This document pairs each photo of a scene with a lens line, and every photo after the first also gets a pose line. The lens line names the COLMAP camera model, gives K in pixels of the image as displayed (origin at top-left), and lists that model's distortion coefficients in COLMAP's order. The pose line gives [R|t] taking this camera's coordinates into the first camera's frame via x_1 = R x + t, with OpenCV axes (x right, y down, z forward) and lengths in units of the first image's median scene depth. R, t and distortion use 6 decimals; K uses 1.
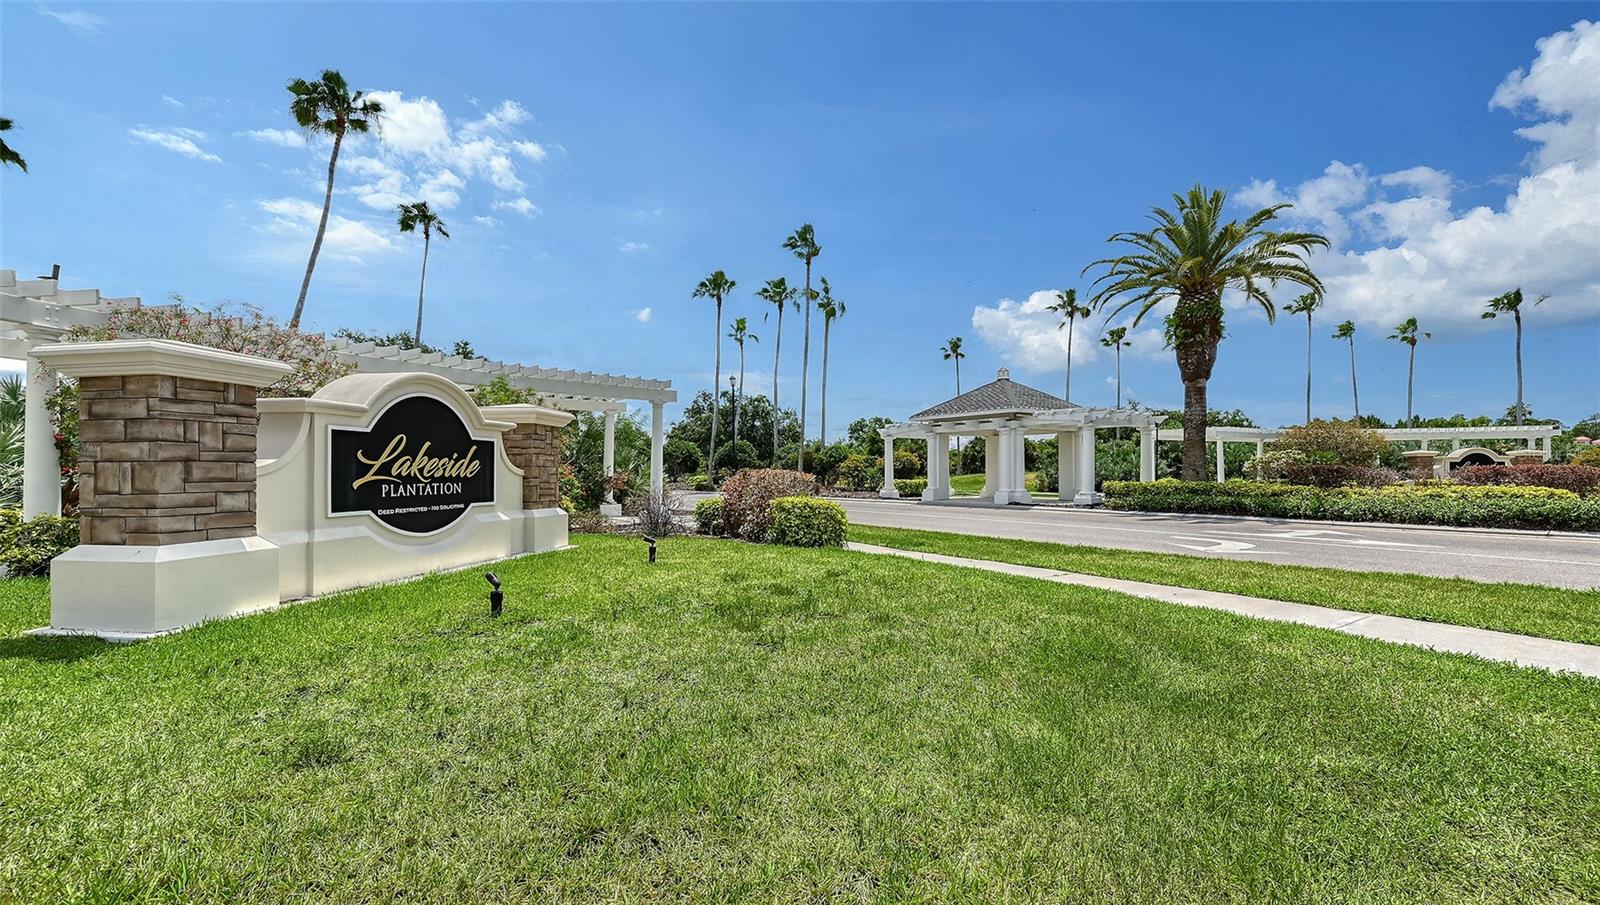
lens RADIAL K [[655.2, 0, 799.6], [0, 655.2, 460.8], [0, 0, 1]] dist [-0.000962, -0.000407]
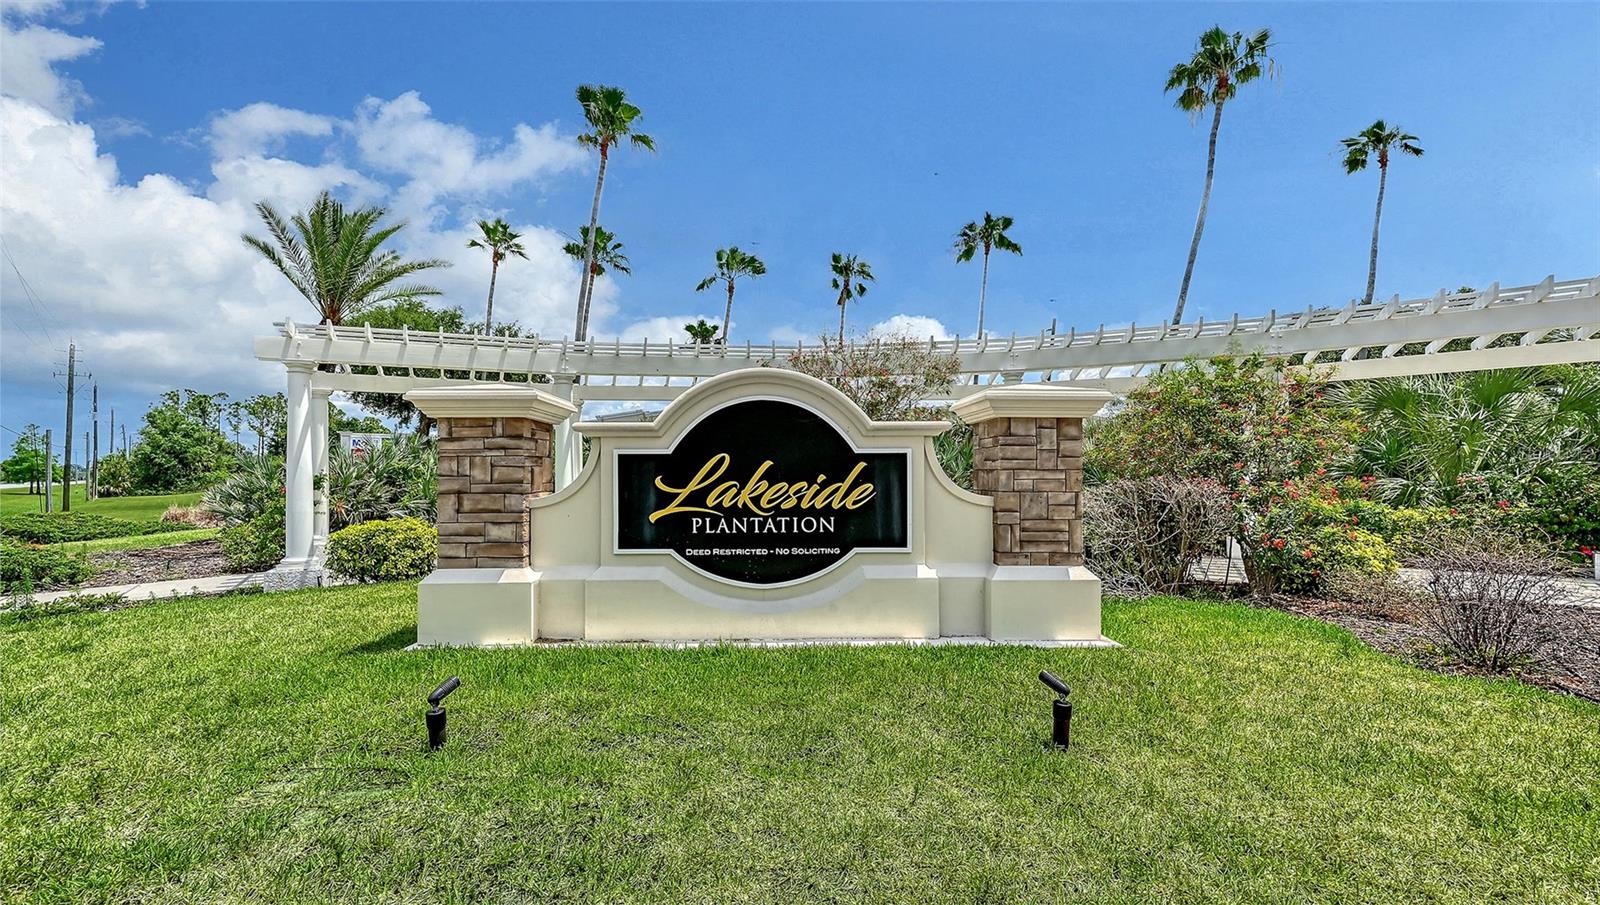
lens RADIAL K [[655.2, 0, 799.6], [0, 655.2, 460.8], [0, 0, 1]] dist [-0.000962, -0.000407]
pose [[0.191817, -0.018905, -0.981249, 0.168921], [0.020623, 0.999671, -0.015229, -0.017649], [0.981214, -0.017315, 0.192143, 0.920932]]
